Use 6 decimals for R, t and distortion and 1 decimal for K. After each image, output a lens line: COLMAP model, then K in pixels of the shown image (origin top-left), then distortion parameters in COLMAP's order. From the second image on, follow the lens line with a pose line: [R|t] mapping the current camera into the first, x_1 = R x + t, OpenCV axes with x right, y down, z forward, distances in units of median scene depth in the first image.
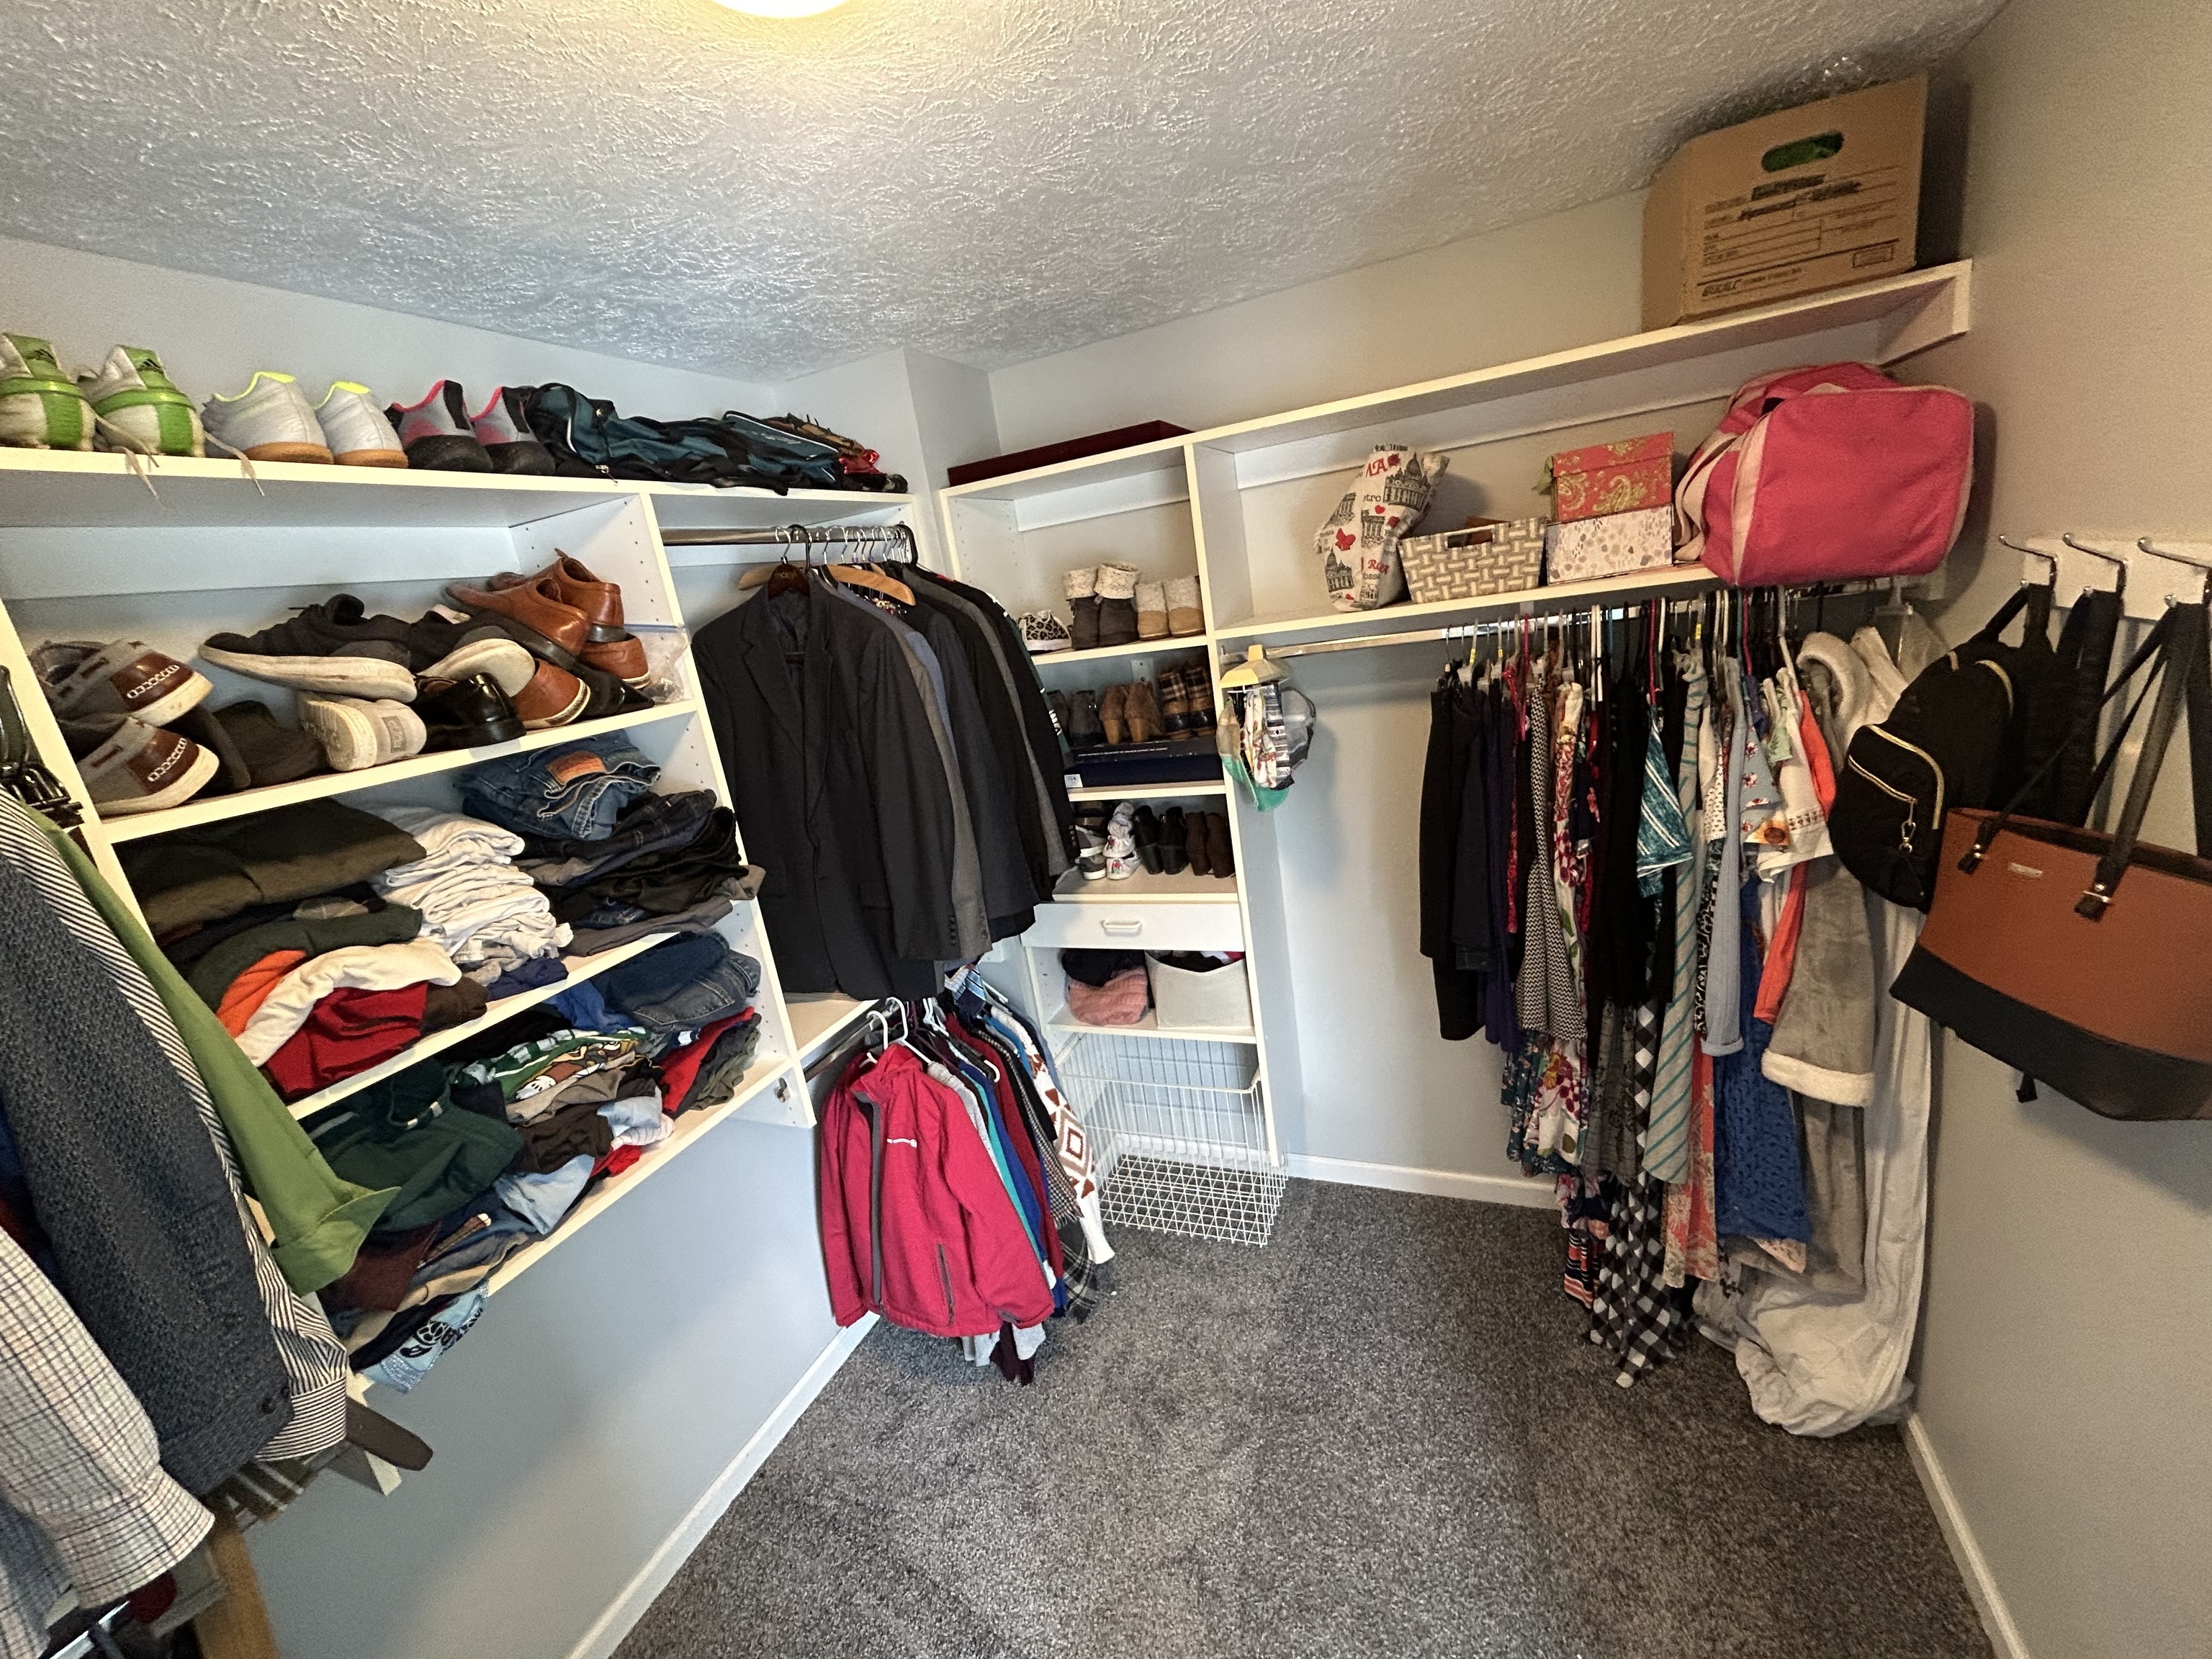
lens RADIAL K [[891.6, 0, 1106.9], [0, 891.6, 826.3], [0, 0, 1]] dist [-0.000053, 0.000626]
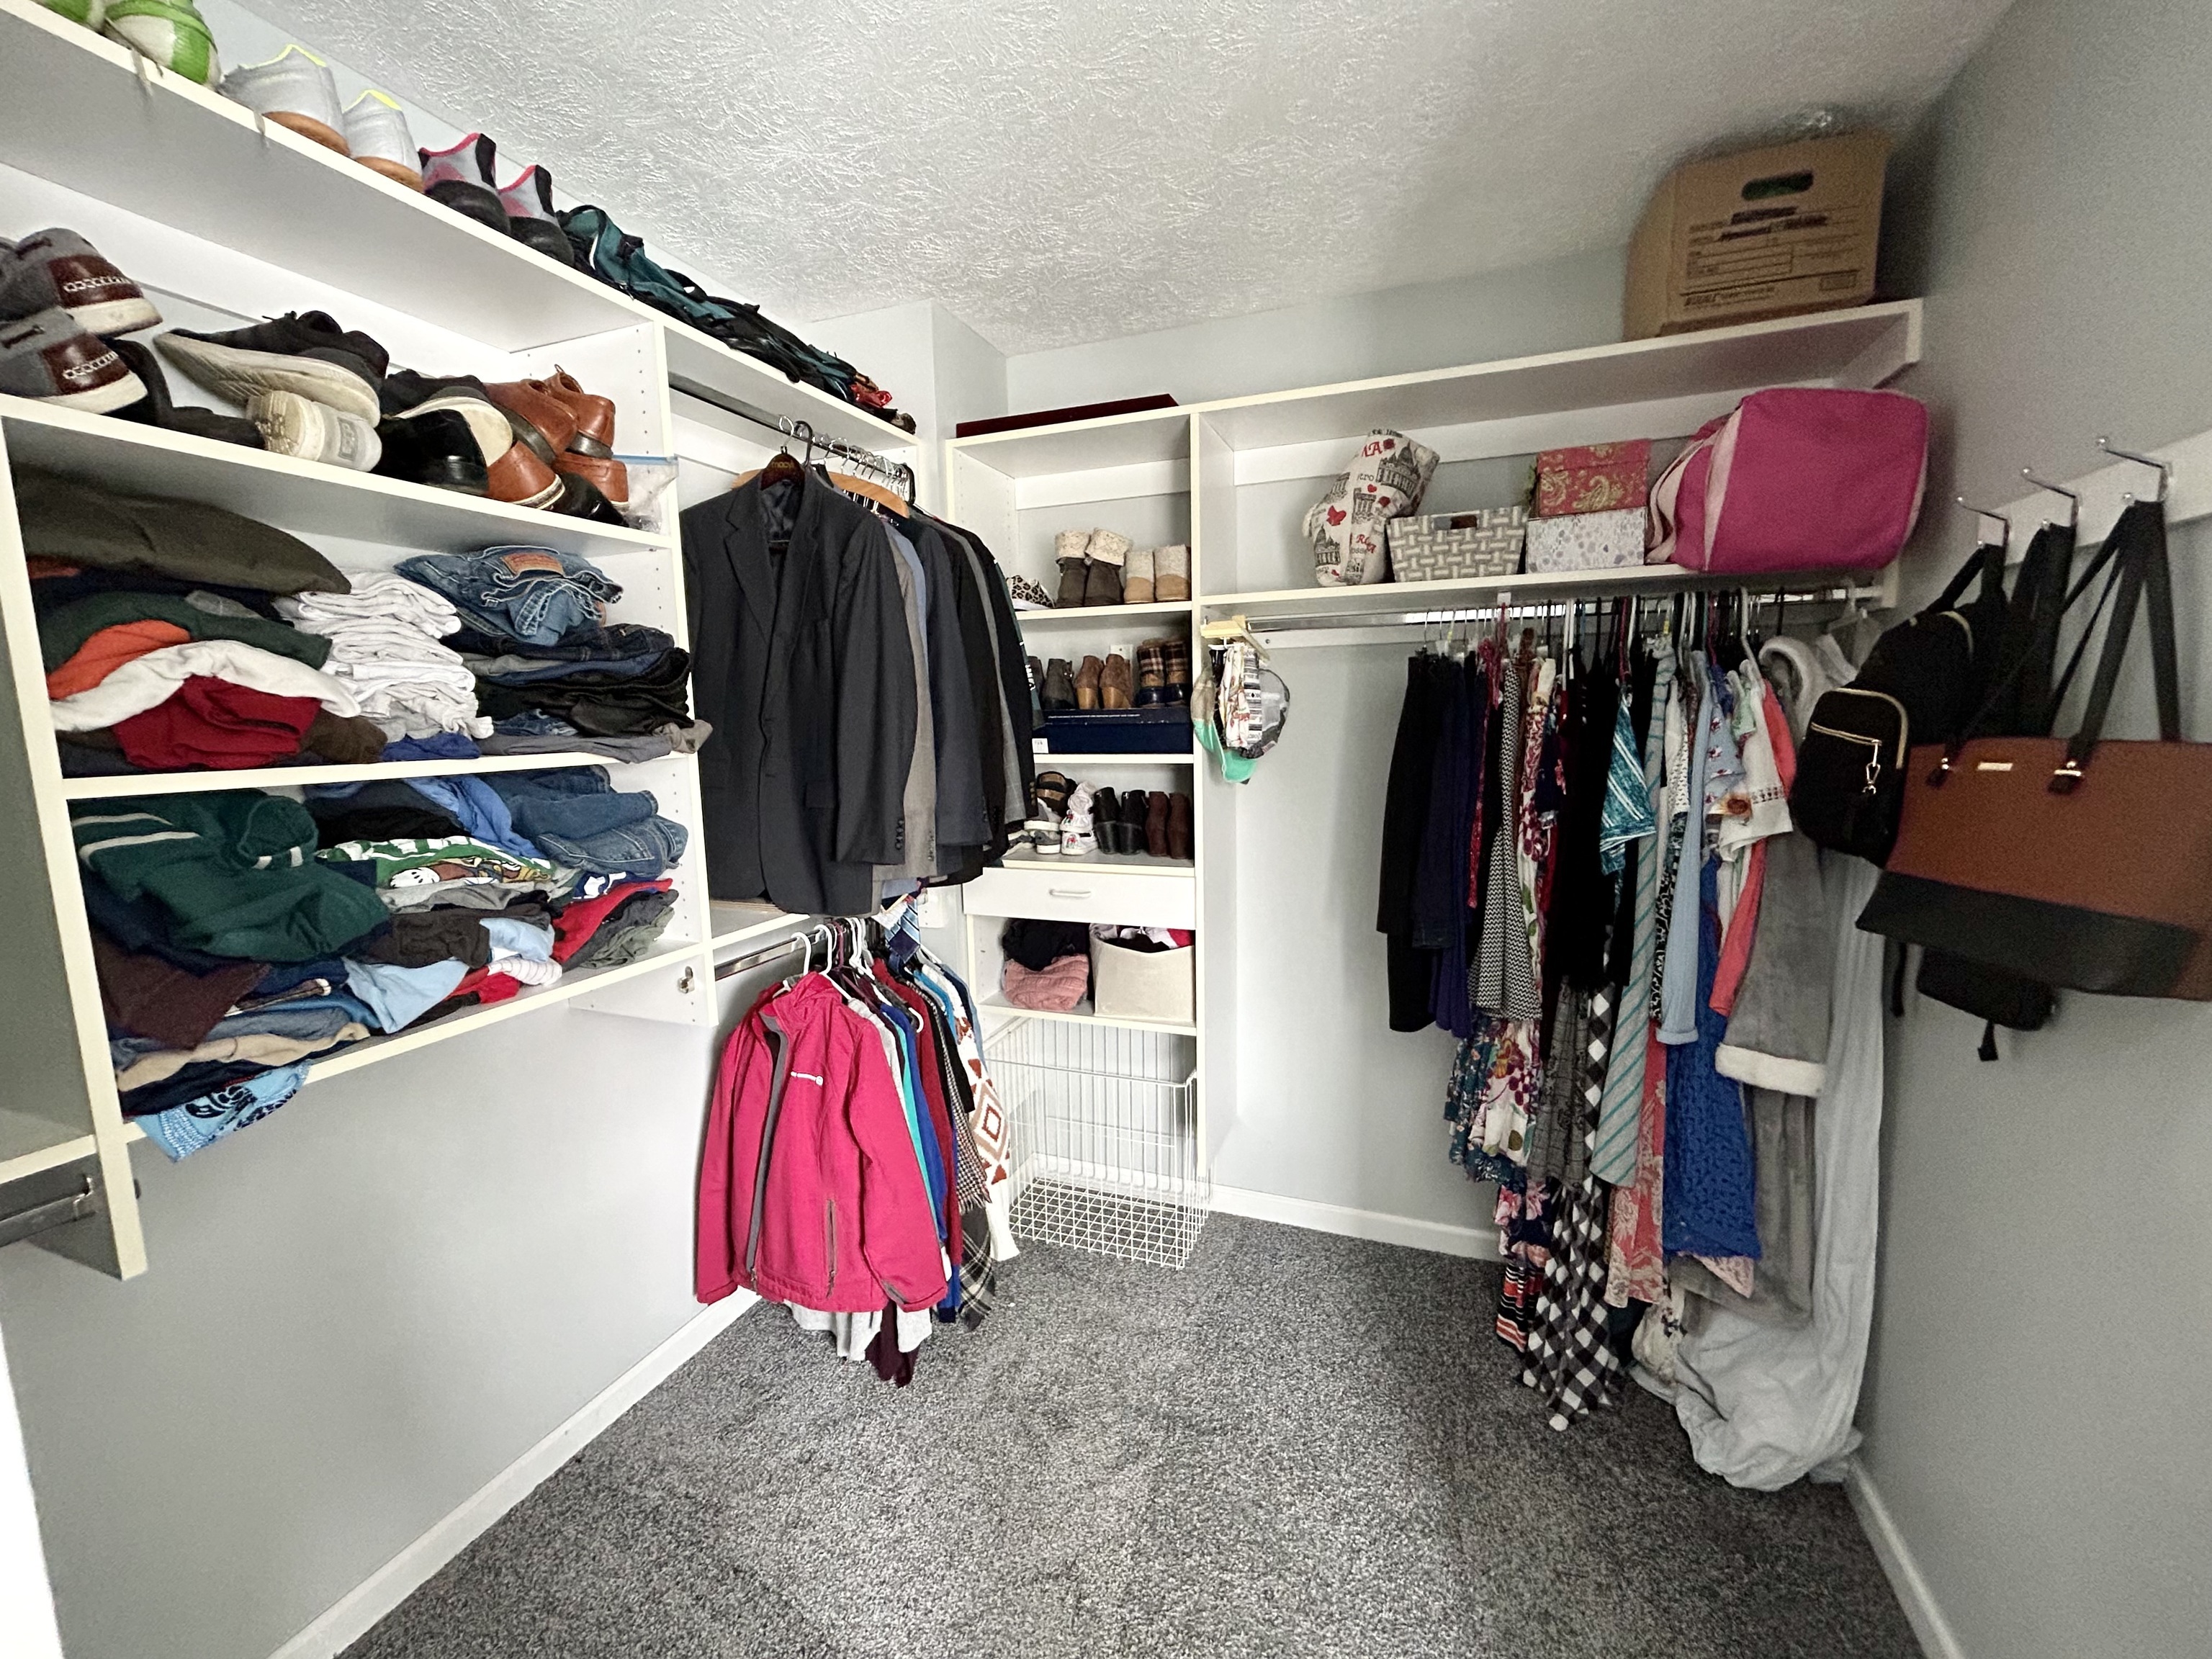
lens RADIAL K [[891.6, 0, 1106.9], [0, 891.6, 826.3], [0, 0, 1]] dist [-0.000053, 0.000626]
pose [[0.991081, 0.123947, 0.048949, -0.001659], [-0.116341, 0.983884, -0.135784, 0.211758], [-0.064990, 0.128878, 0.989528, 0.045695]]
